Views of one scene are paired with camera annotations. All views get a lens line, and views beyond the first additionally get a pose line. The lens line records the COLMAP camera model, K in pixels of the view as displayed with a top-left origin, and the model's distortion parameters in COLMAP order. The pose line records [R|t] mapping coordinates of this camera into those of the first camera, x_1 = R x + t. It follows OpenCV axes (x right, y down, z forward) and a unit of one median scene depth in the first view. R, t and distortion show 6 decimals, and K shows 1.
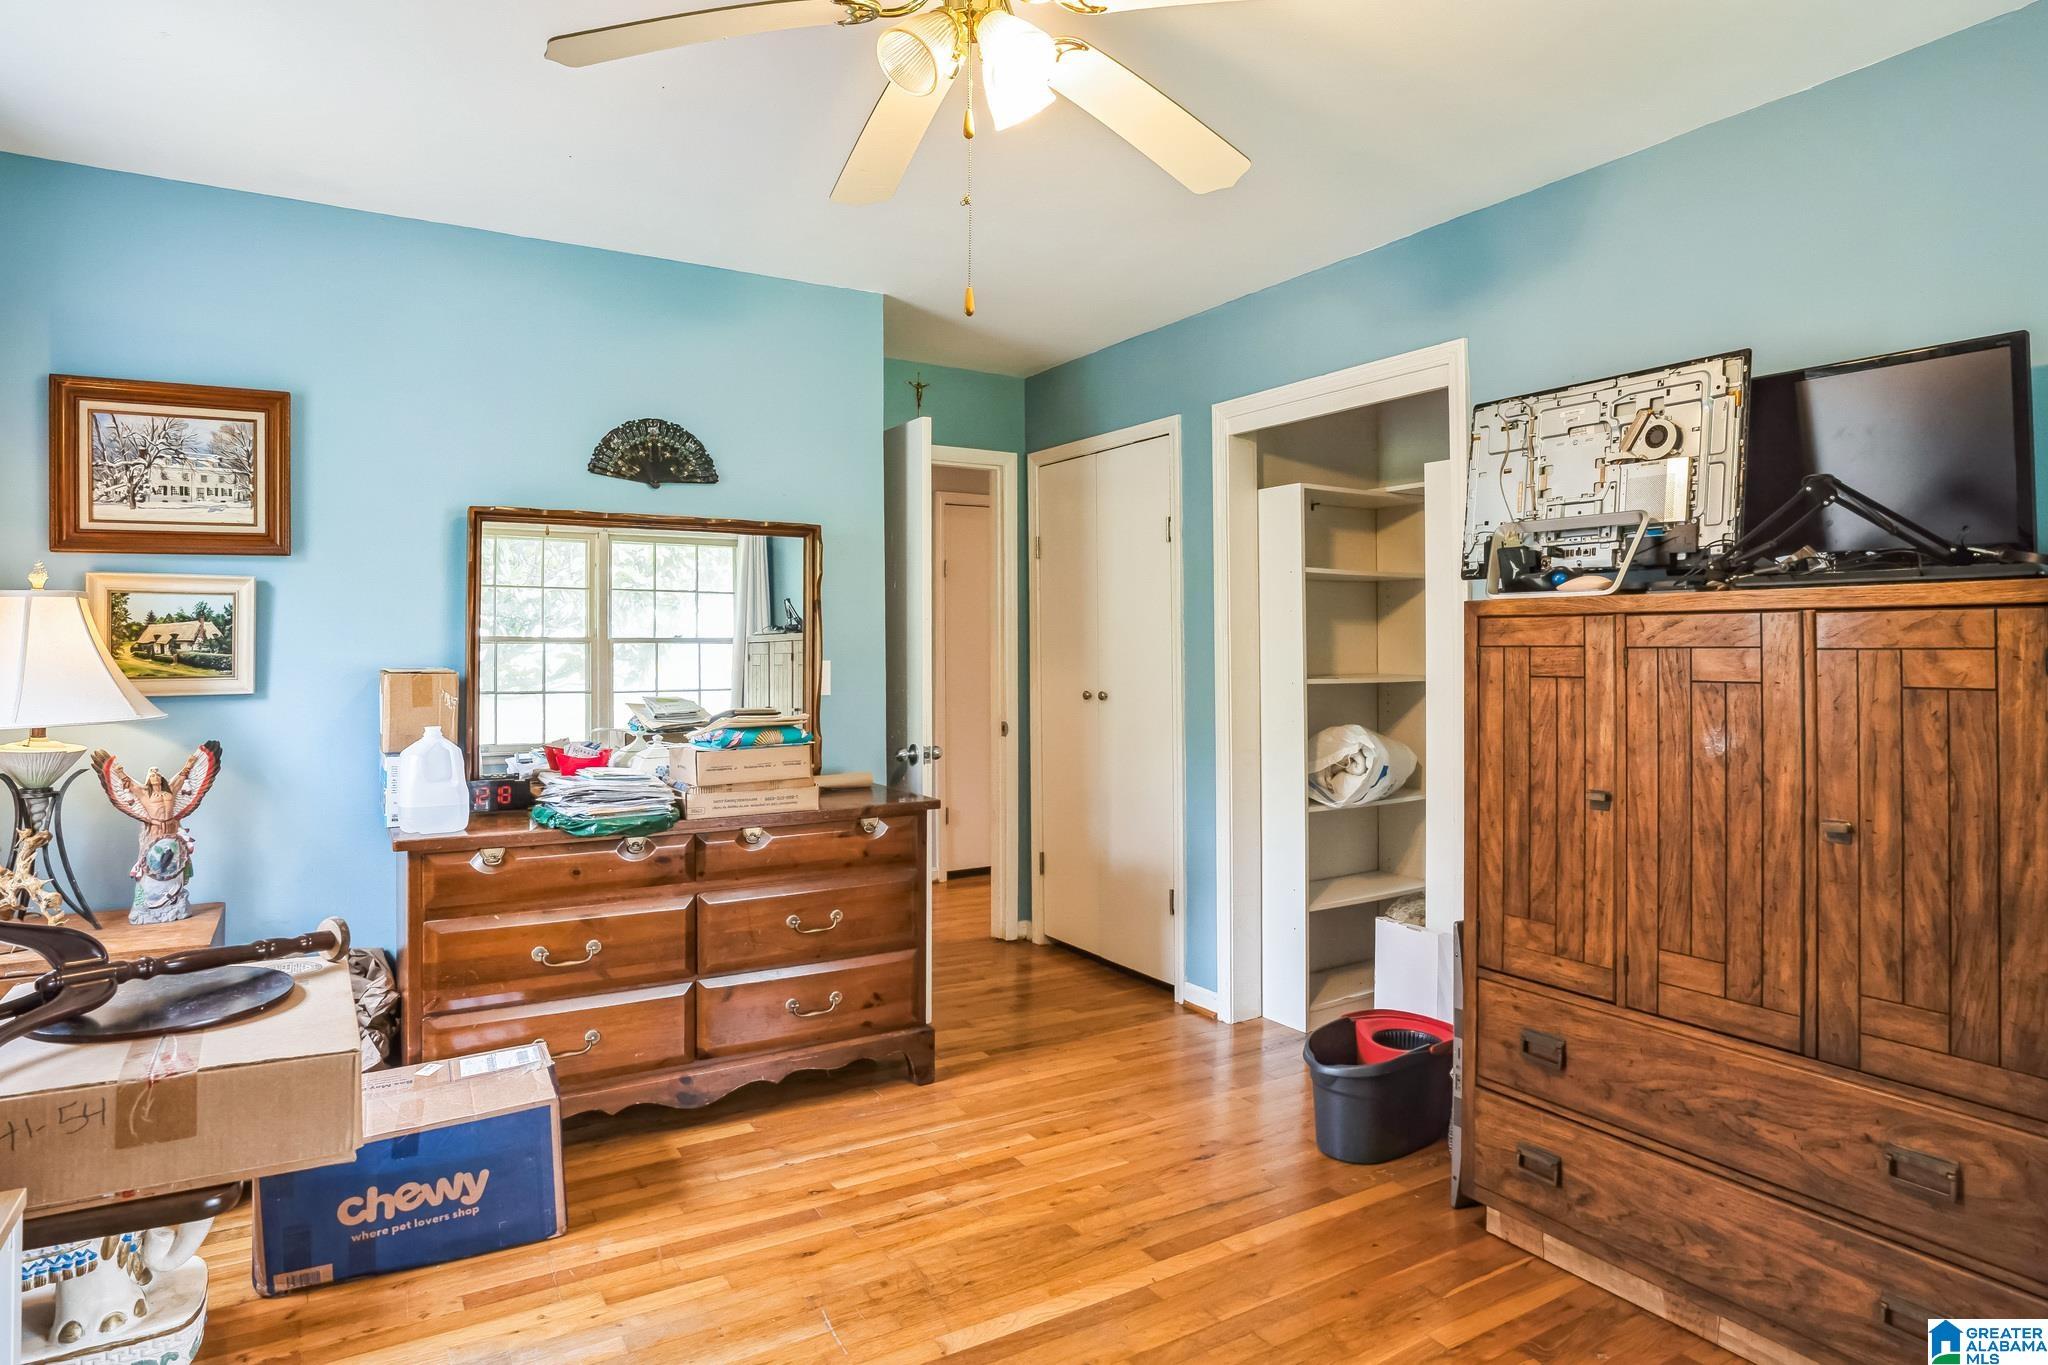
lens RADIAL K [[1144.6, 0, 1024.5], [0, 1144.6, 629.5], [0, 0, 1]] dist [-0.077097, 0.029089]
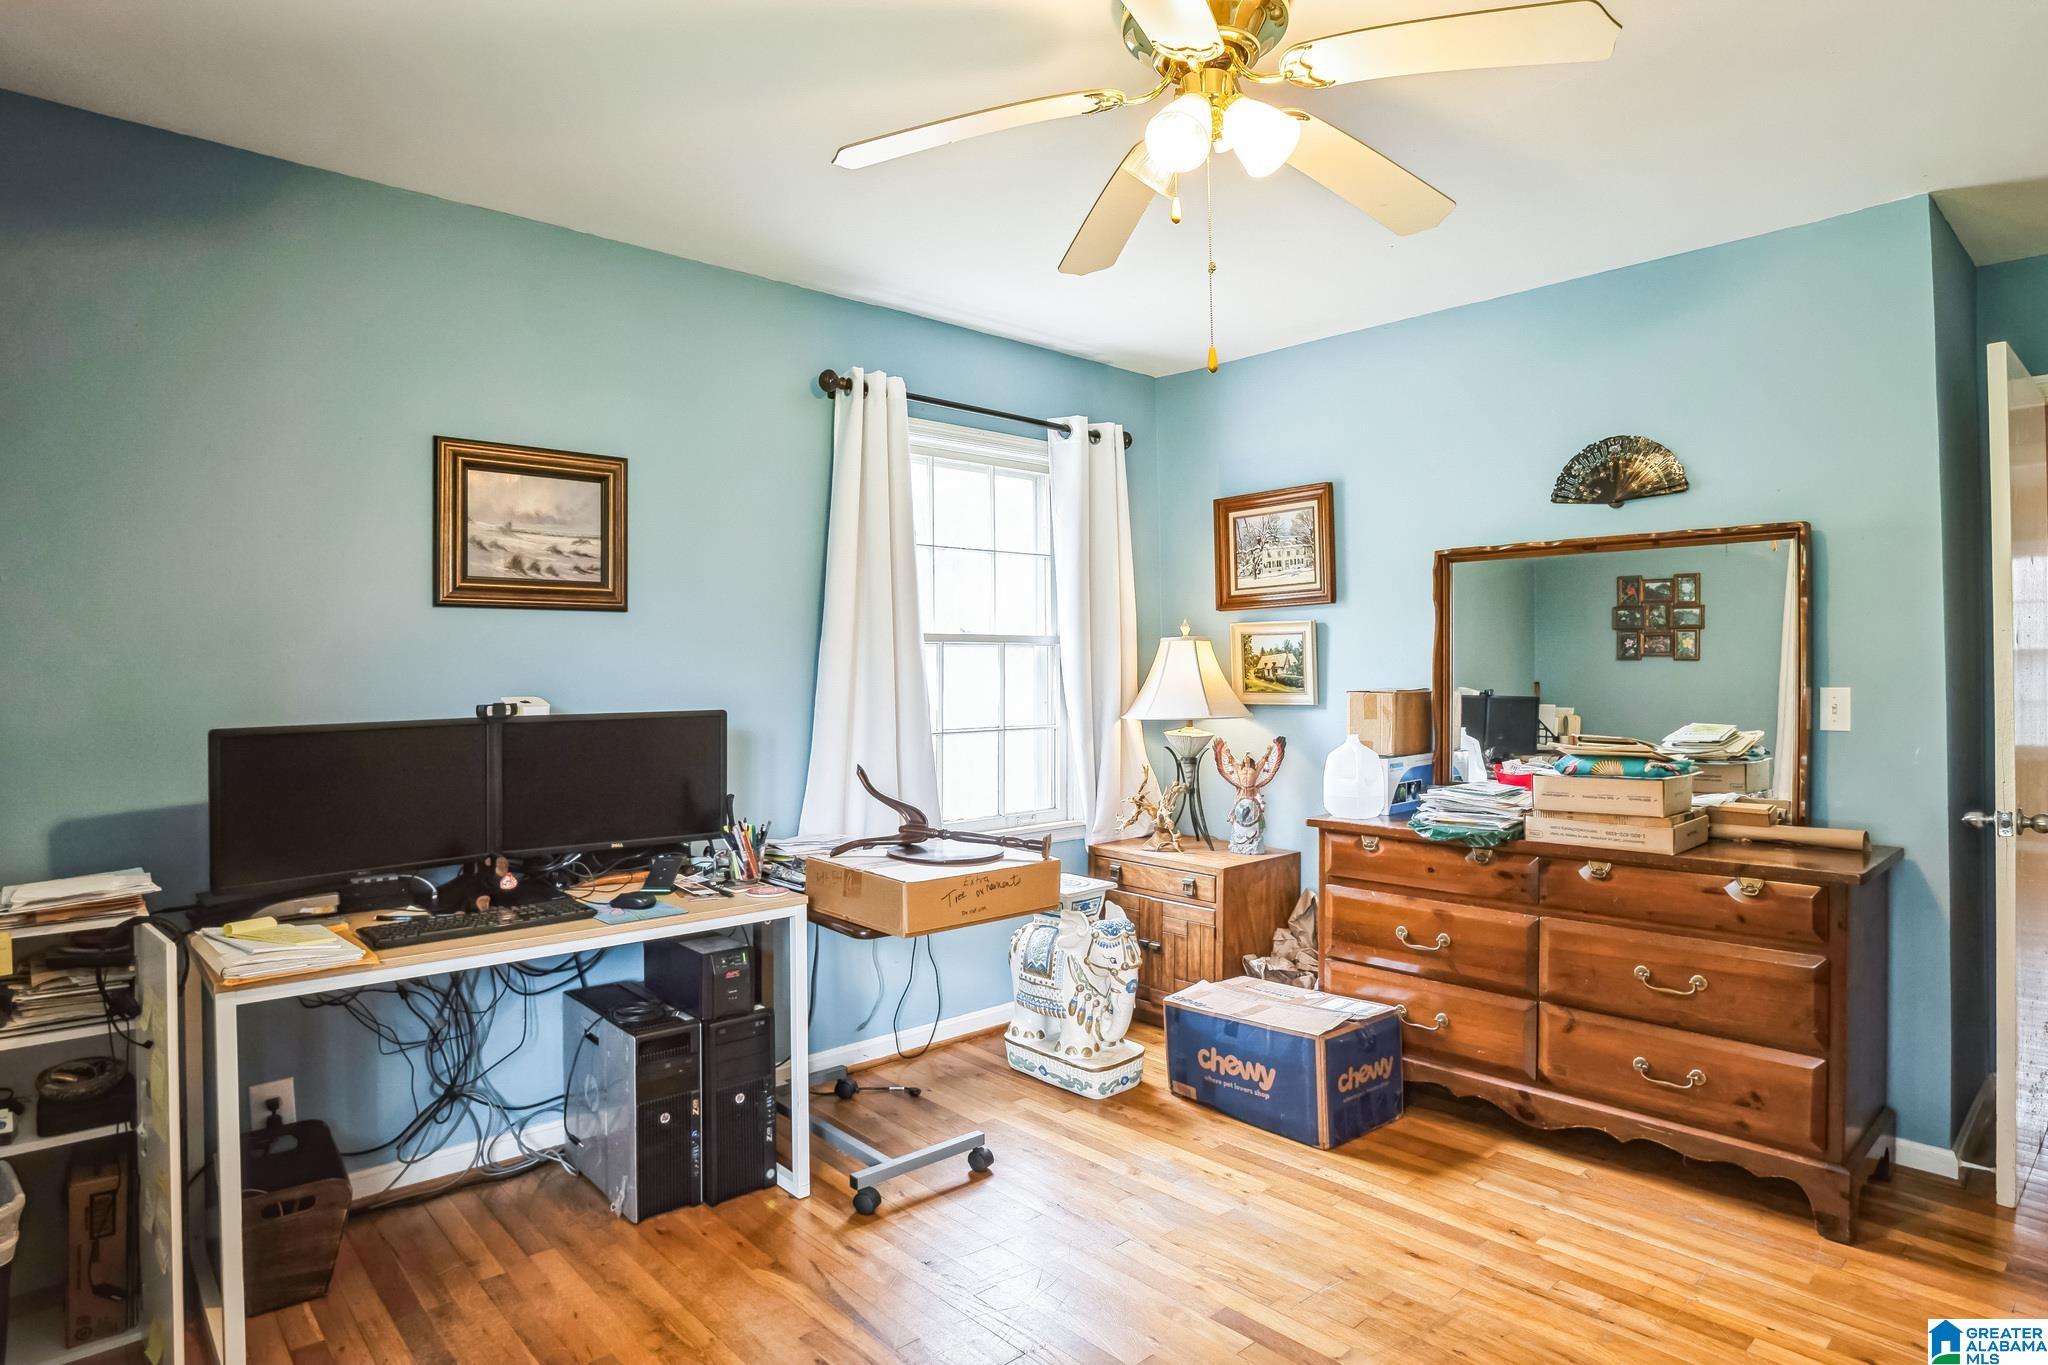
lens RADIAL K [[1140.9, 0, 1019.9], [0, 1140.9, 667.1], [0, 0, 1]] dist [-0.073650, 0.031982]
pose [[0.186401, -0.002404, -0.982471, 0.650432], [0.017665, 0.999844, 0.000905, 0.003023], [0.982315, -0.017525, 0.186415, 0.390823]]
